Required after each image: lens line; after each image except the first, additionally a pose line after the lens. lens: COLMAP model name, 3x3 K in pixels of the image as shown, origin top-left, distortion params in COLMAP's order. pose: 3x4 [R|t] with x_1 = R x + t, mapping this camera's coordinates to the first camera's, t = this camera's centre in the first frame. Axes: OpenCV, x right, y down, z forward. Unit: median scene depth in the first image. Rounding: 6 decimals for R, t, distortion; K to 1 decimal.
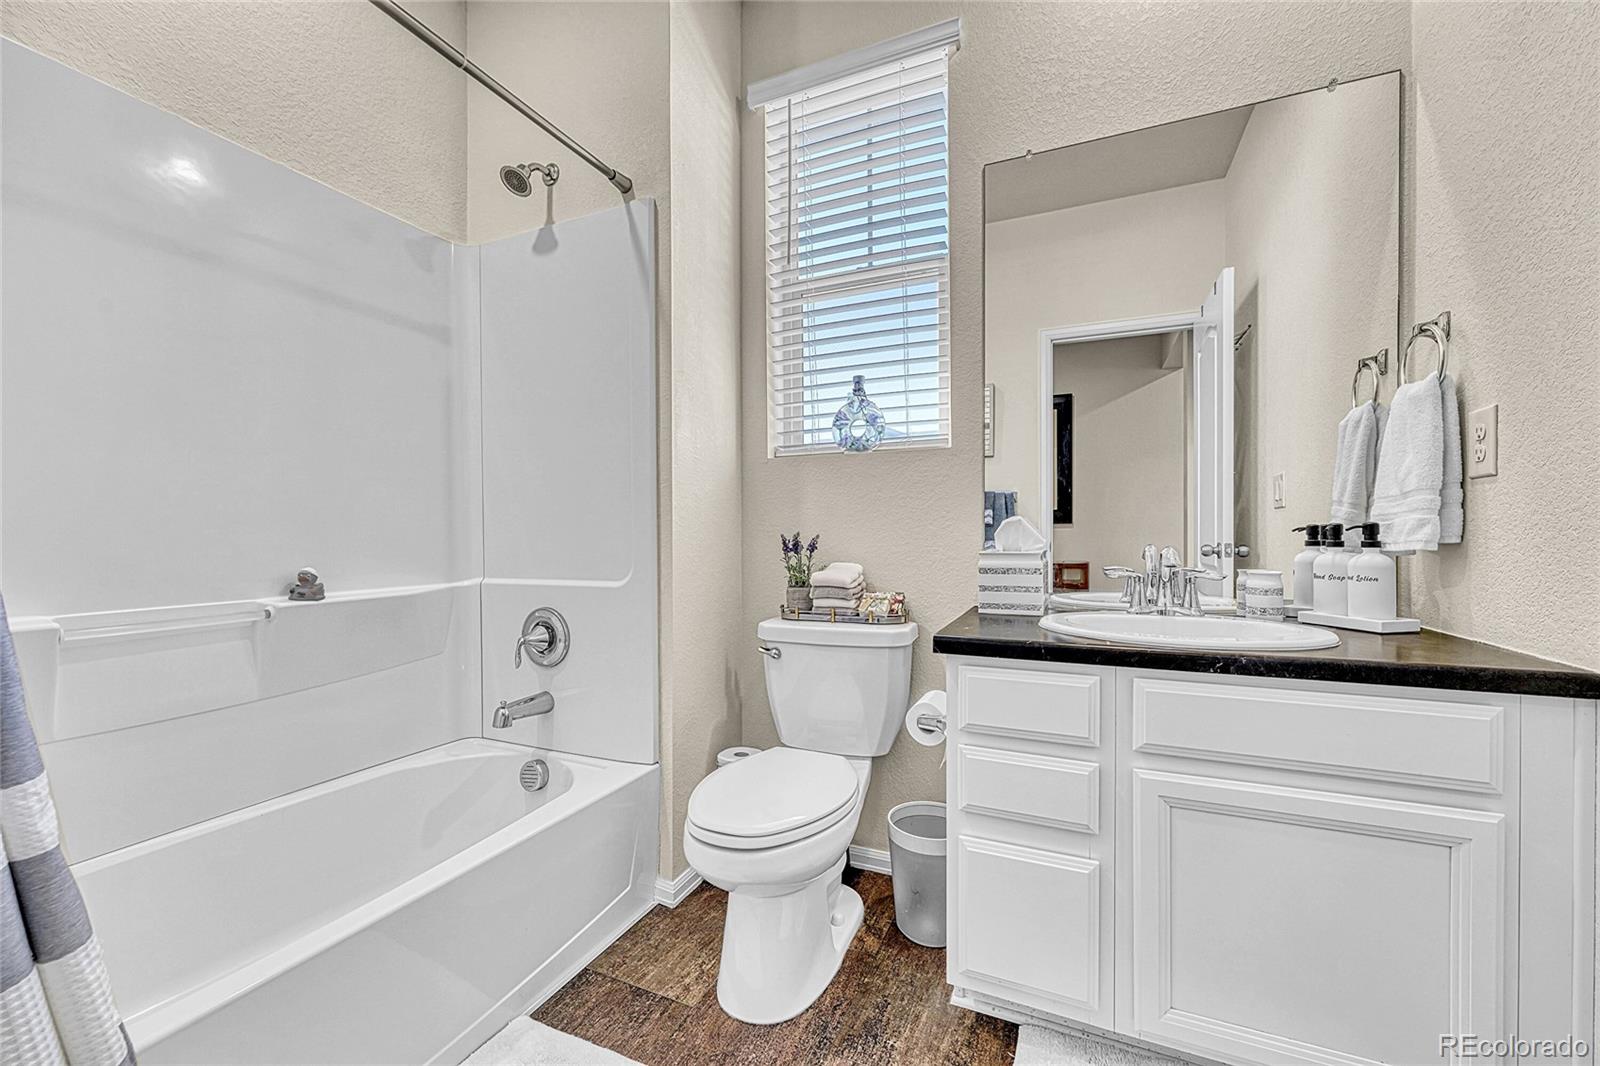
lens RADIAL K [[634.5, 0, 802.1], [0, 634.5, 534.6], [0, 0, 1]] dist [-0.002955, 0.000966]
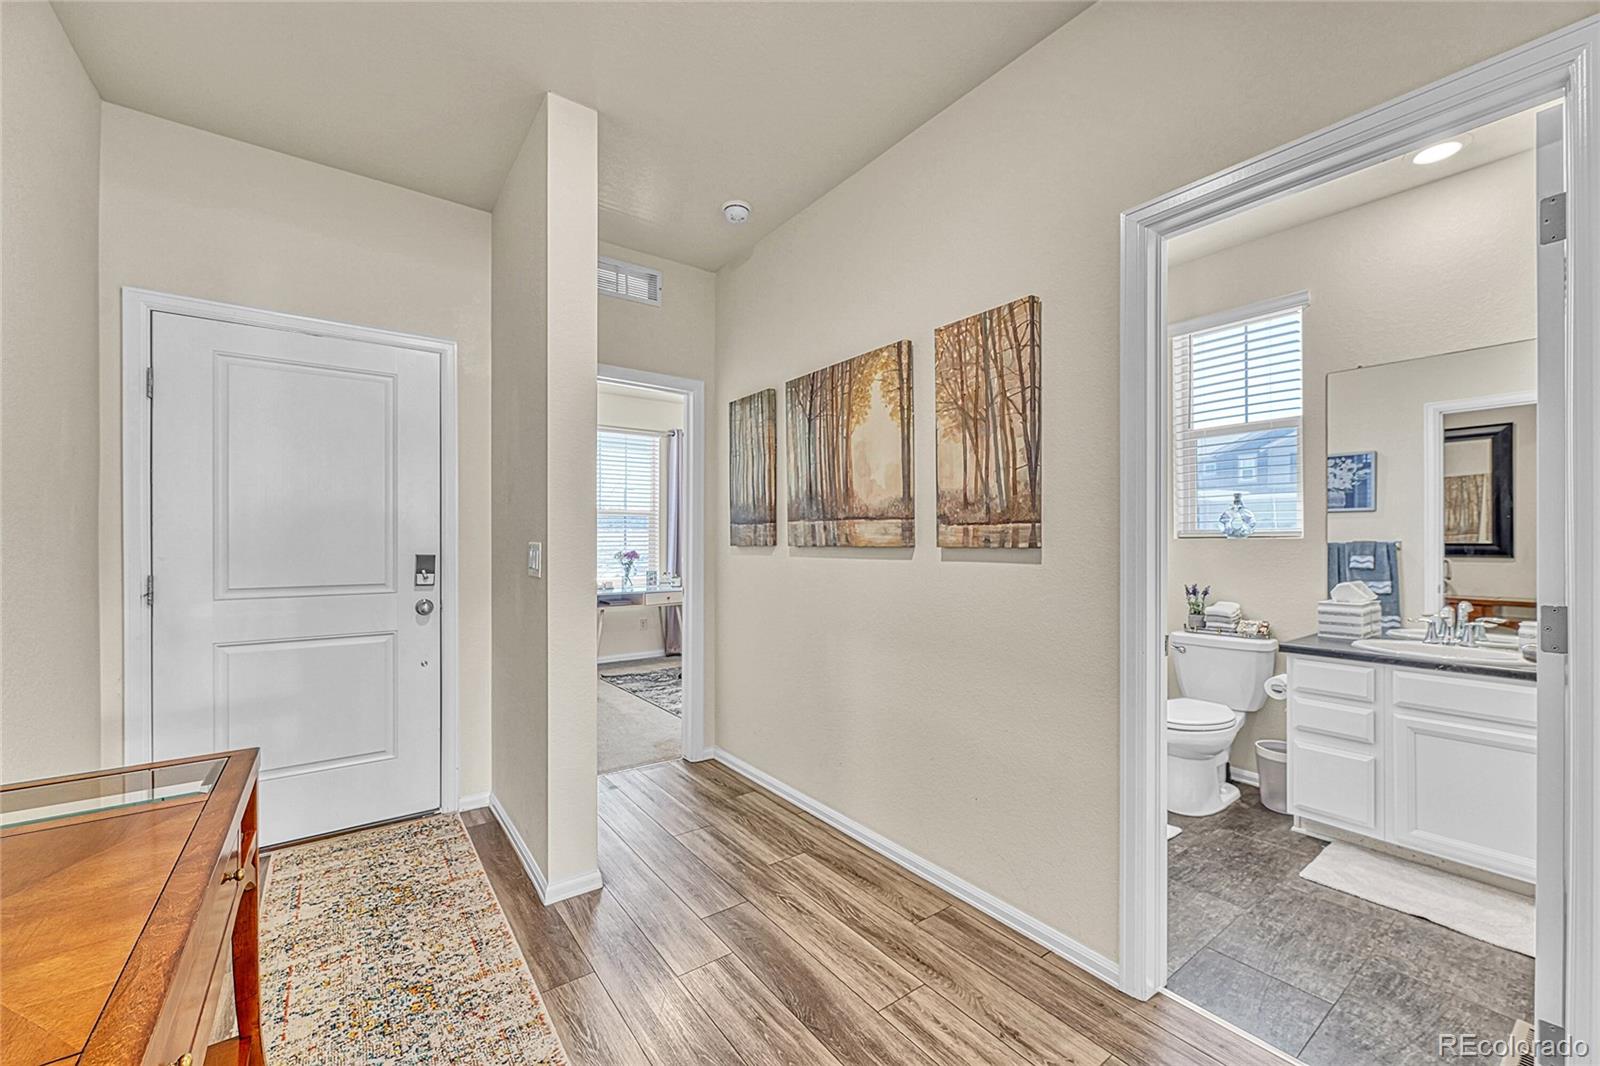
lens RADIAL K [[634.5, 0, 794.8], [0, 634.5, 538.9], [0, 0, 1]] dist [-0.002955, 0.000966]
pose [[0.863665, 0.001898, -0.504062, -0.088035], [-0.004023, 0.999987, -0.003128, -0.128074], [0.504050, 0.004729, 0.863662, -1.184688]]
